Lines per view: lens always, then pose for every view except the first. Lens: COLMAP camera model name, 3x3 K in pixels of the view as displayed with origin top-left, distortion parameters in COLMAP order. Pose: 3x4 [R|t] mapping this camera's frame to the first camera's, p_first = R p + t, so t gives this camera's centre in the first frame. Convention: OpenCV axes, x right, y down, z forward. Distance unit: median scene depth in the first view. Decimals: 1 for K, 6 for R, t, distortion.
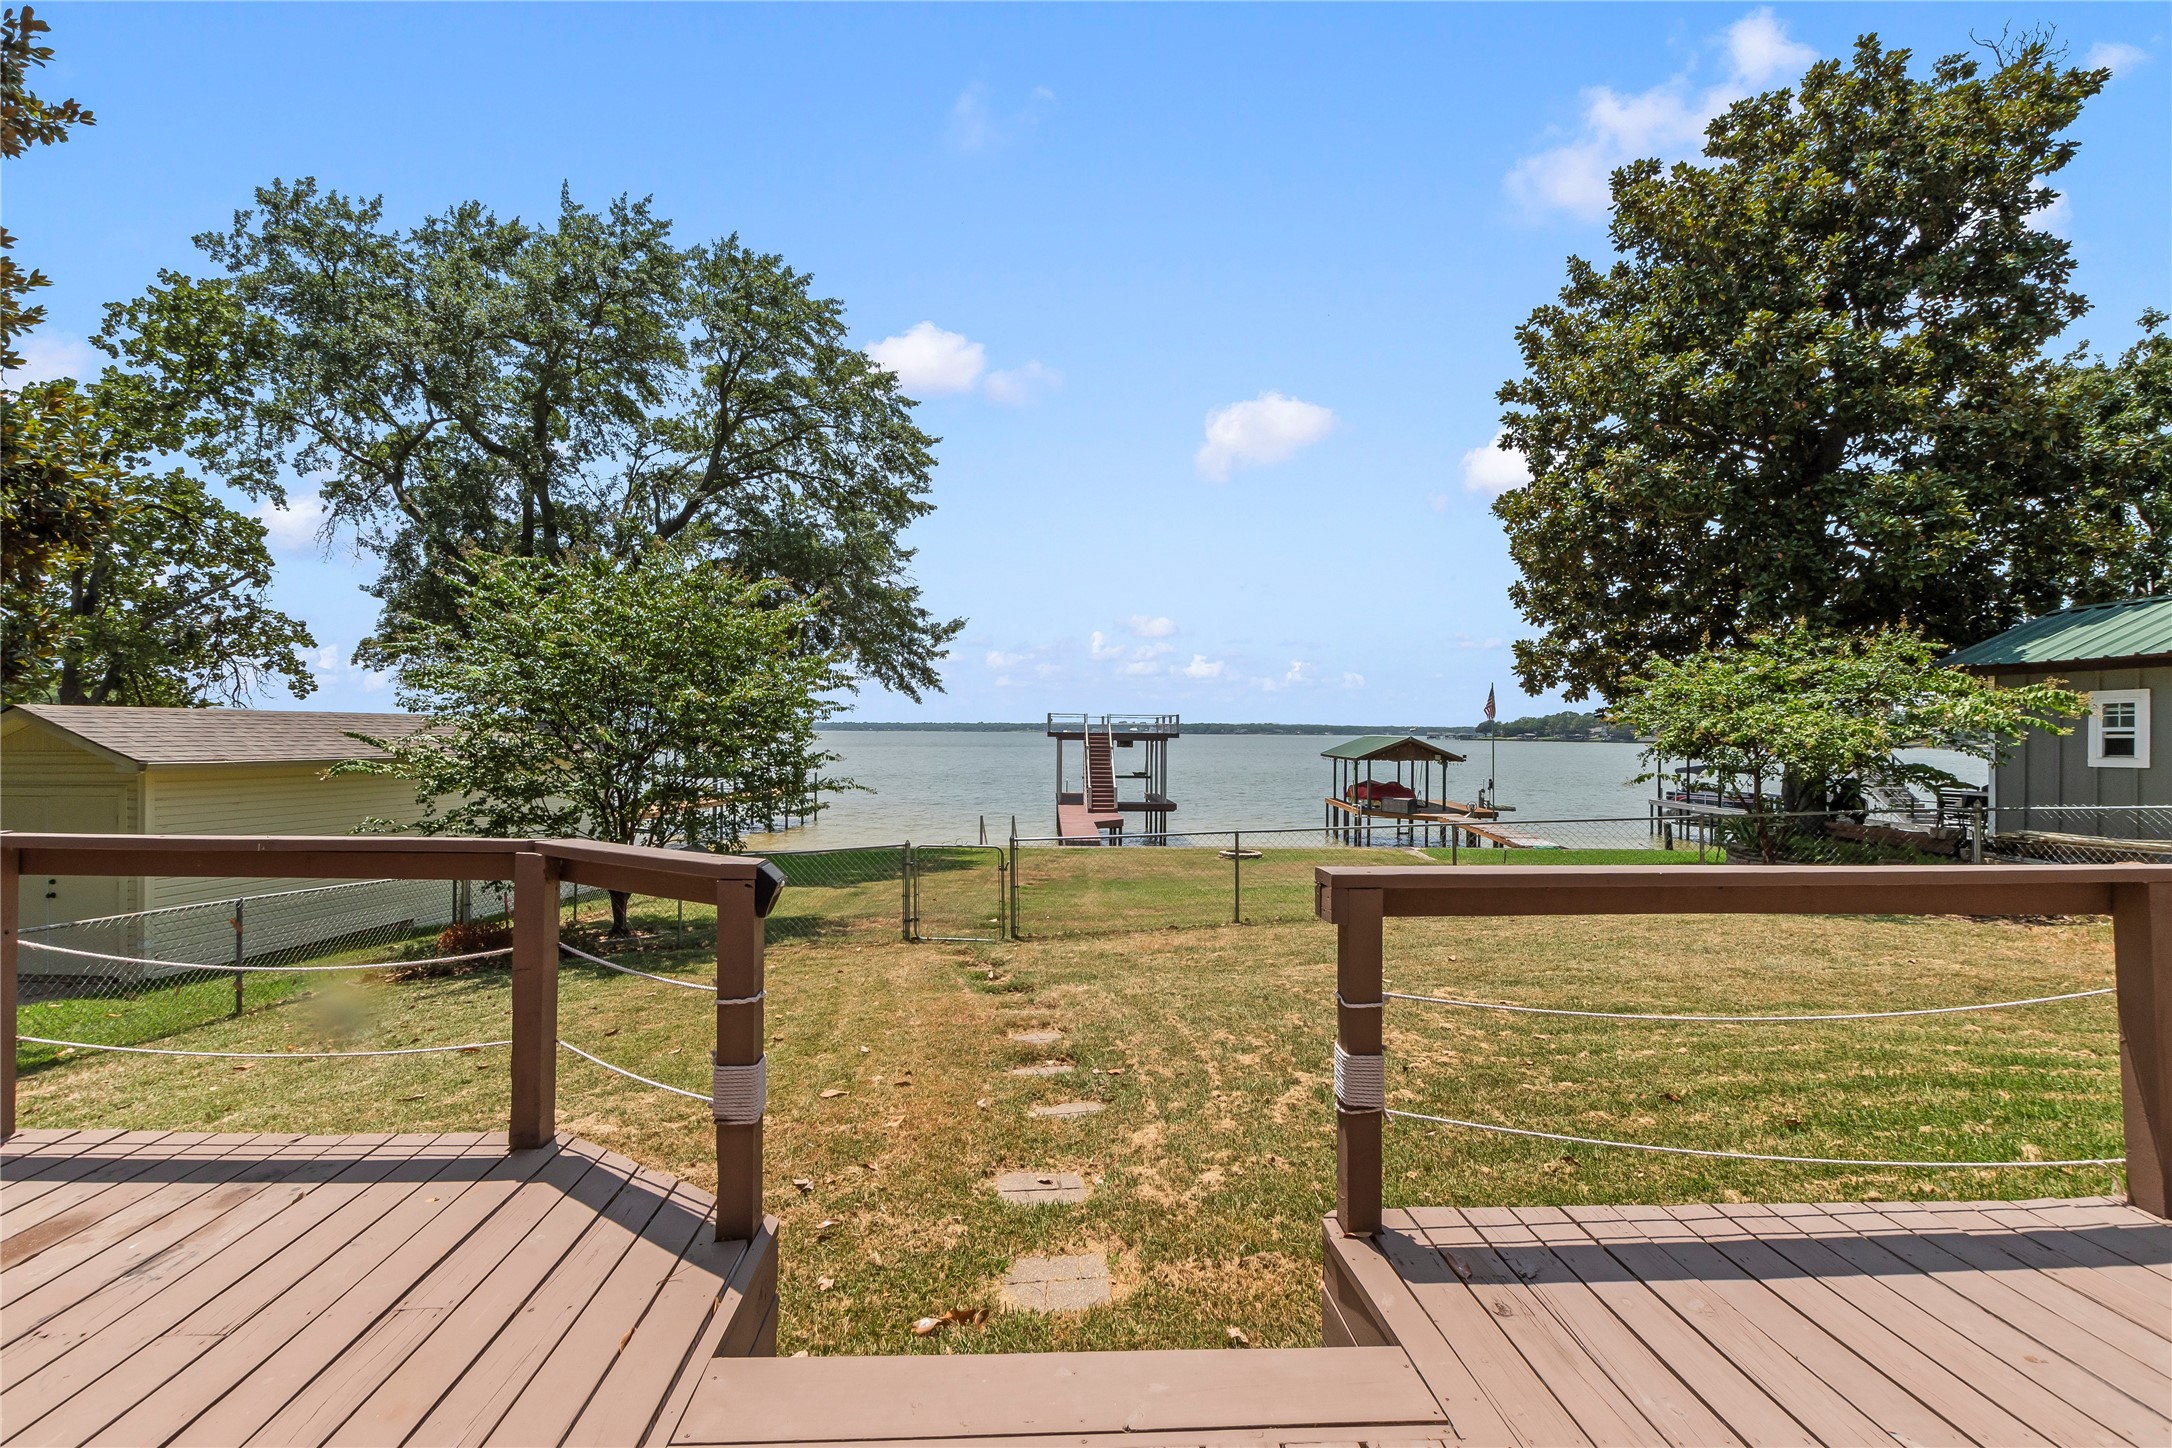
lens RADIAL K [[966.0, 0, 1066.7], [0, 966.0, 727.4], [0, 0, 1]] dist [0.008927, -0.001086]
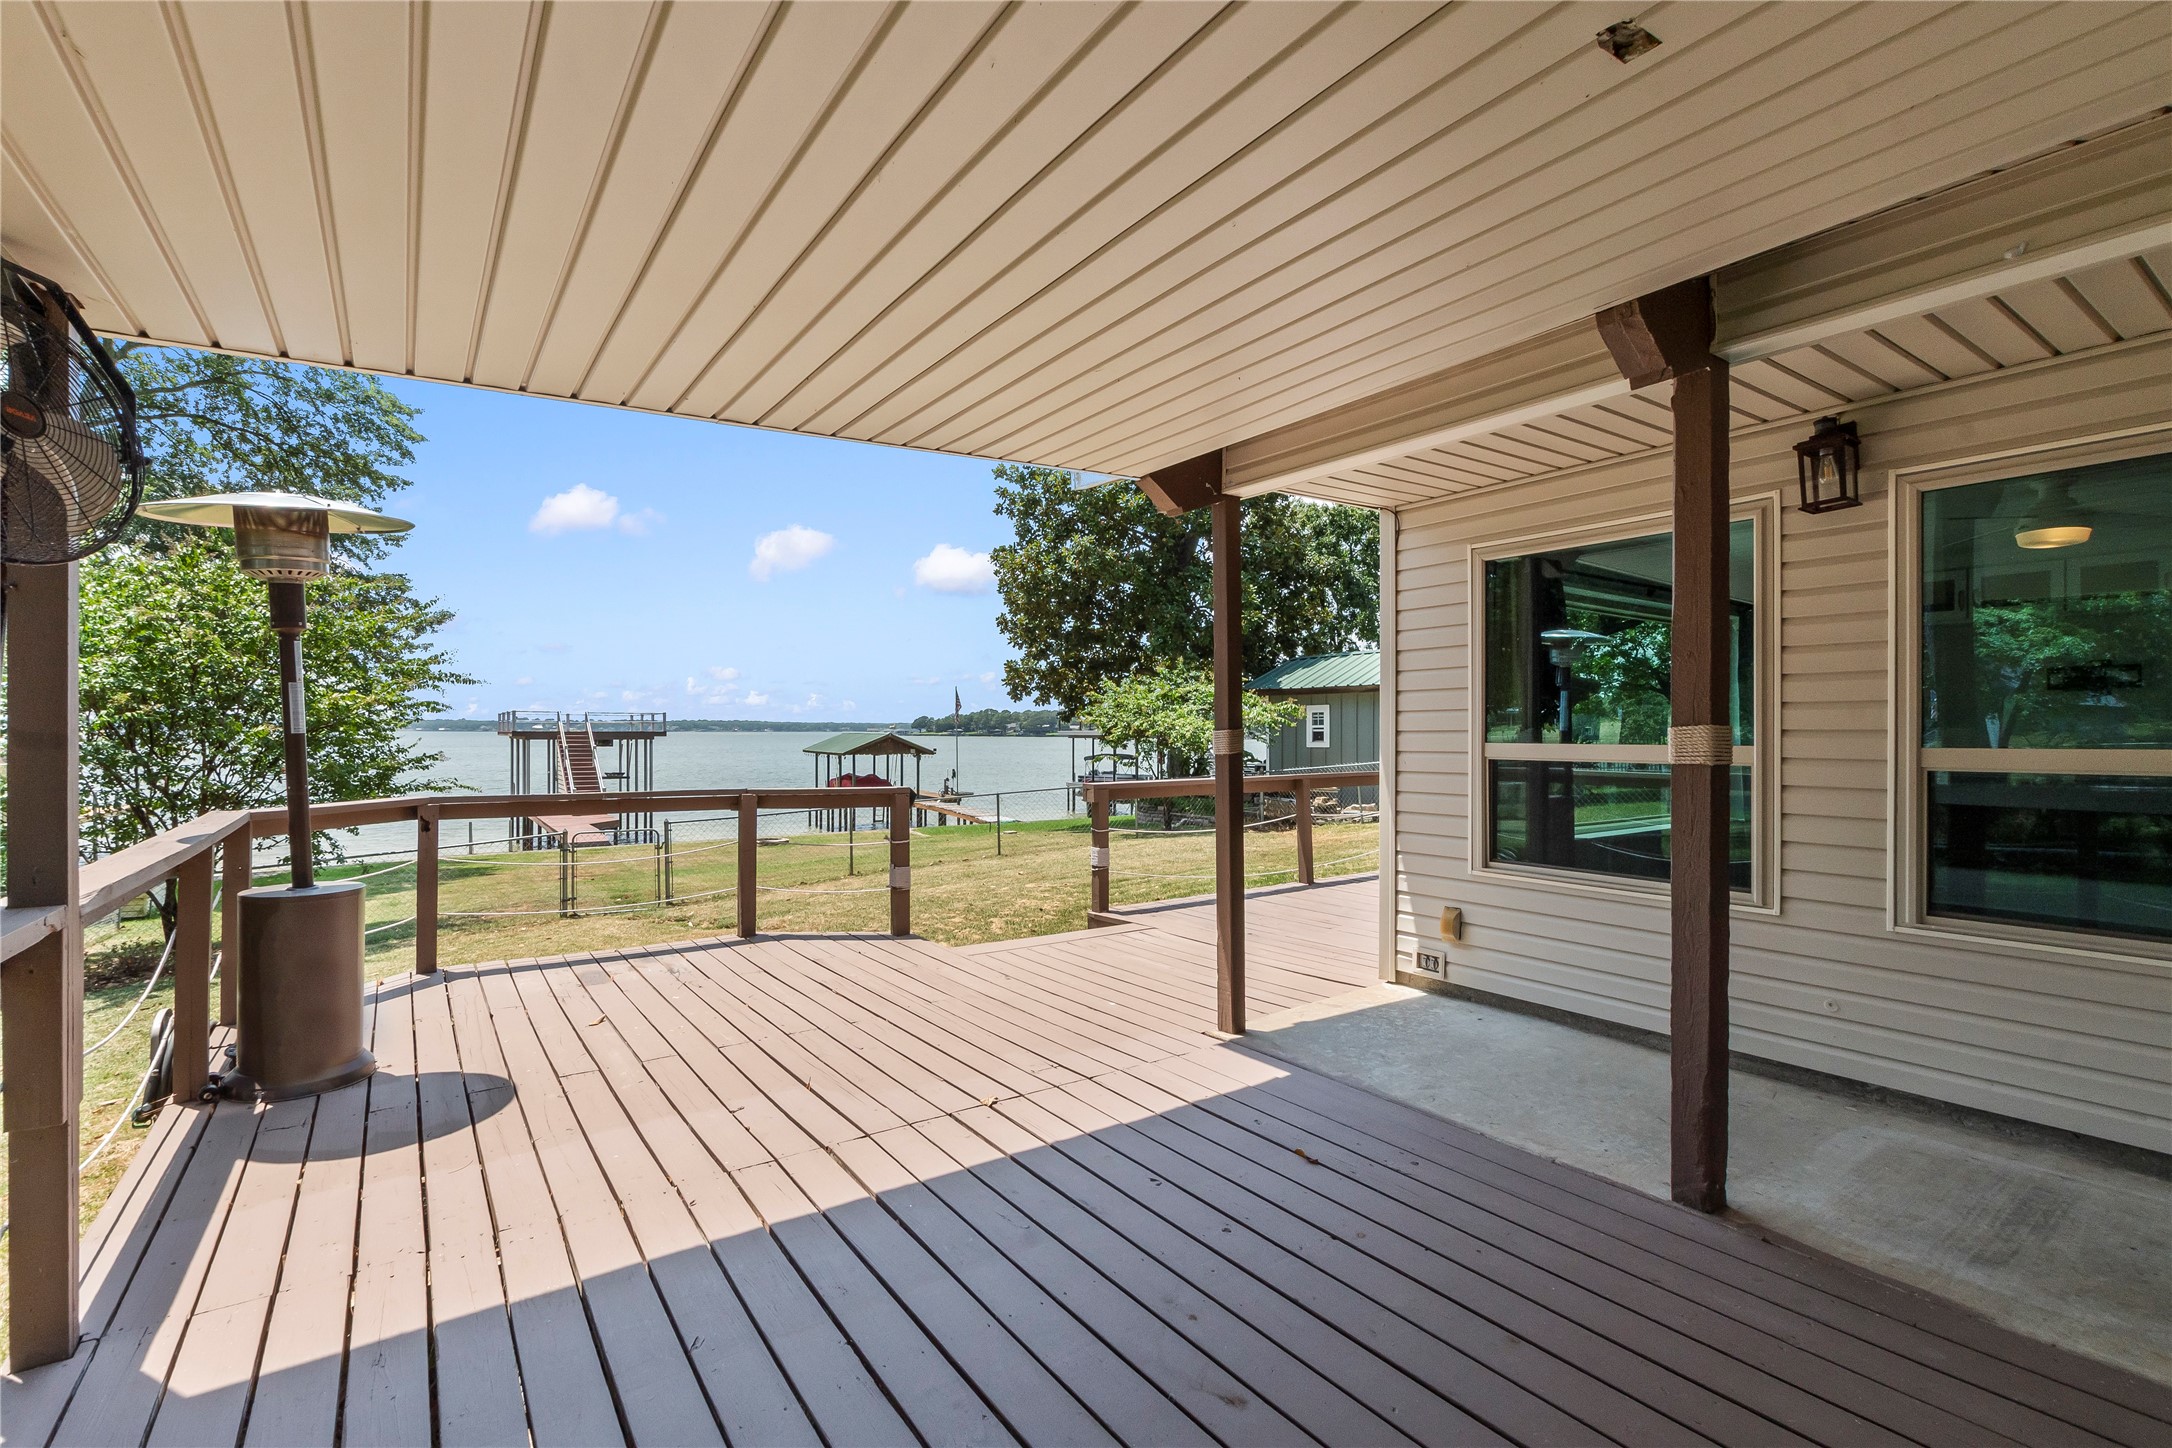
lens RADIAL K [[966.0, 0, 1100.7], [0, 966.0, 727.5], [0, 0, 1]] dist [0.008927, -0.001086]
pose [[0.831547, -0.004287, 0.555437, -0.159486], [0.002281, 0.999988, 0.004302, -0.002825], [-0.555449, -0.002310, 0.831547, -0.168361]]
